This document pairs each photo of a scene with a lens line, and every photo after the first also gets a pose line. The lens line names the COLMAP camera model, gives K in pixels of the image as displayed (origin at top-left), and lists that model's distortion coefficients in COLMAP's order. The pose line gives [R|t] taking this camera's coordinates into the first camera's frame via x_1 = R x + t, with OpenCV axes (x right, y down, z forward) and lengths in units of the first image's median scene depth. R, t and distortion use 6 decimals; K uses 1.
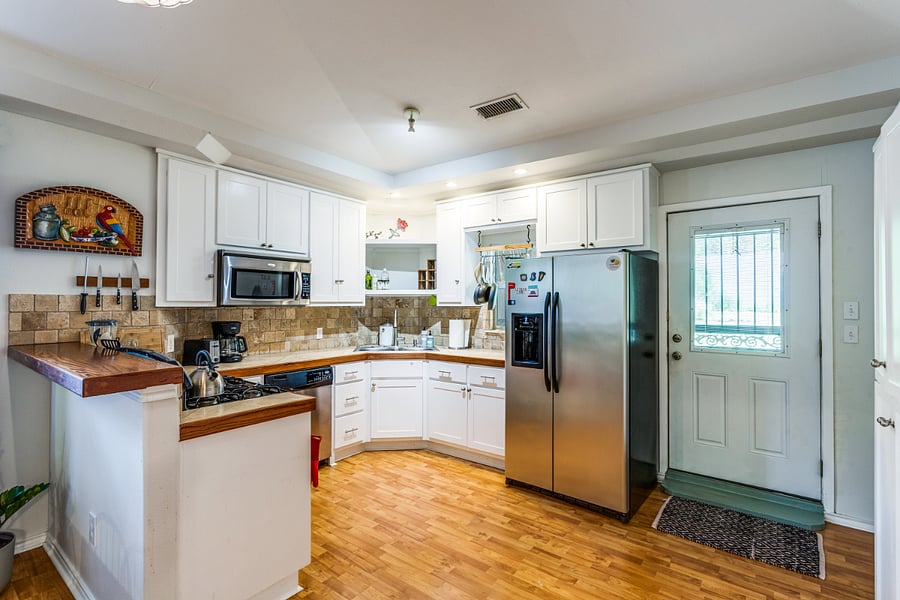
lens RADIAL K [[425.7, 0, 439.1], [0, 425.7, 292.6], [0, 0, 1]] dist [-0.004679, 0.000377]
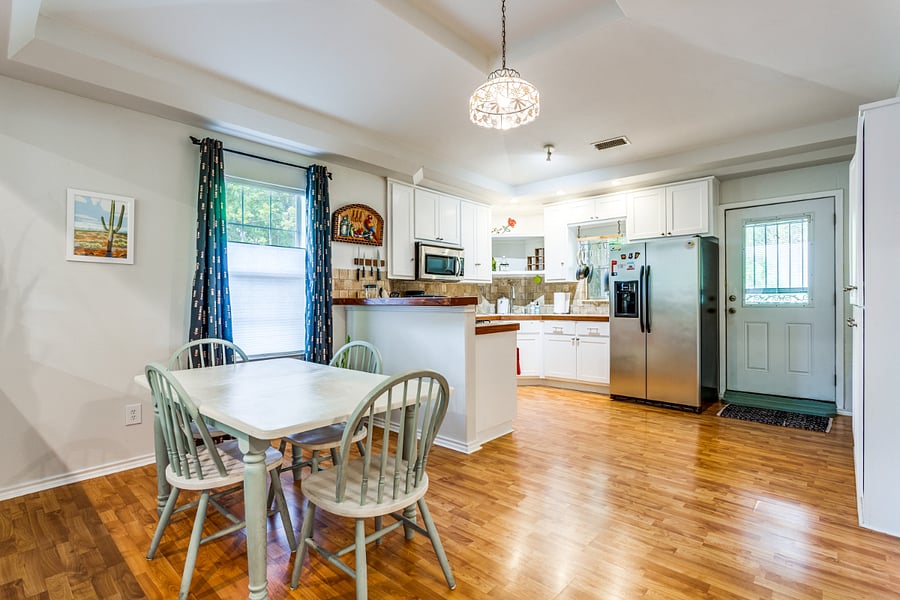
lens RADIAL K [[425.5, 0, 444.2], [0, 425.5, 297.4], [0, 0, 1]] dist [-0.003798, -0.000280]
pose [[0.997173, -0.010743, -0.074373, -0.303895], [0.012010, 0.999790, 0.016614, 0.071233], [0.074179, -0.017460, 0.997092, -0.499447]]
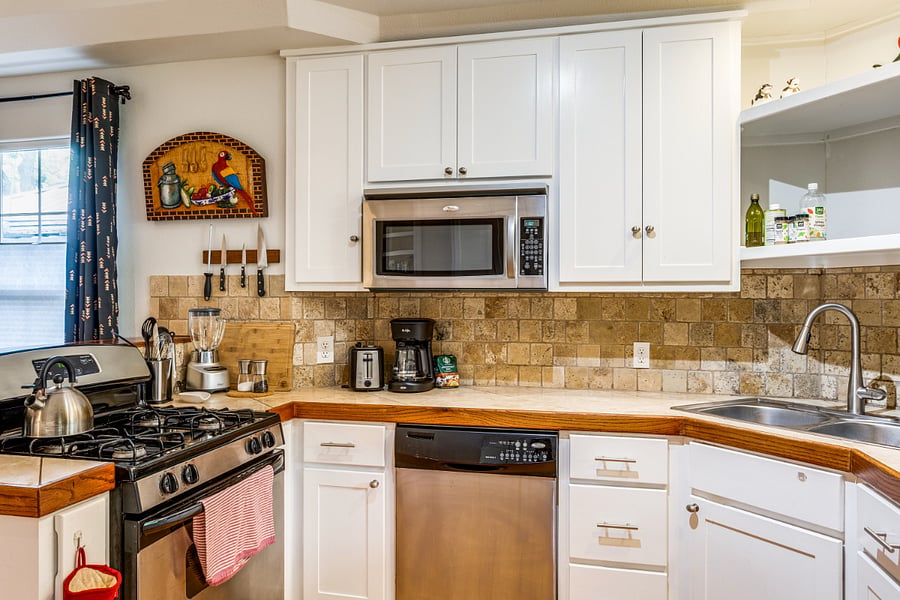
lens RADIAL K [[623.8, 0, 450.0], [0, 623.8, 300.0], [0, 0, 1]] dist [-0.004931, -0.000984]
pose [[0.426616, -0.005753, -0.904414, 0.282554], [0.019200, 0.999812, 0.002698, 0.043837], [0.904229, -0.018516, 0.426647, 0.726754]]
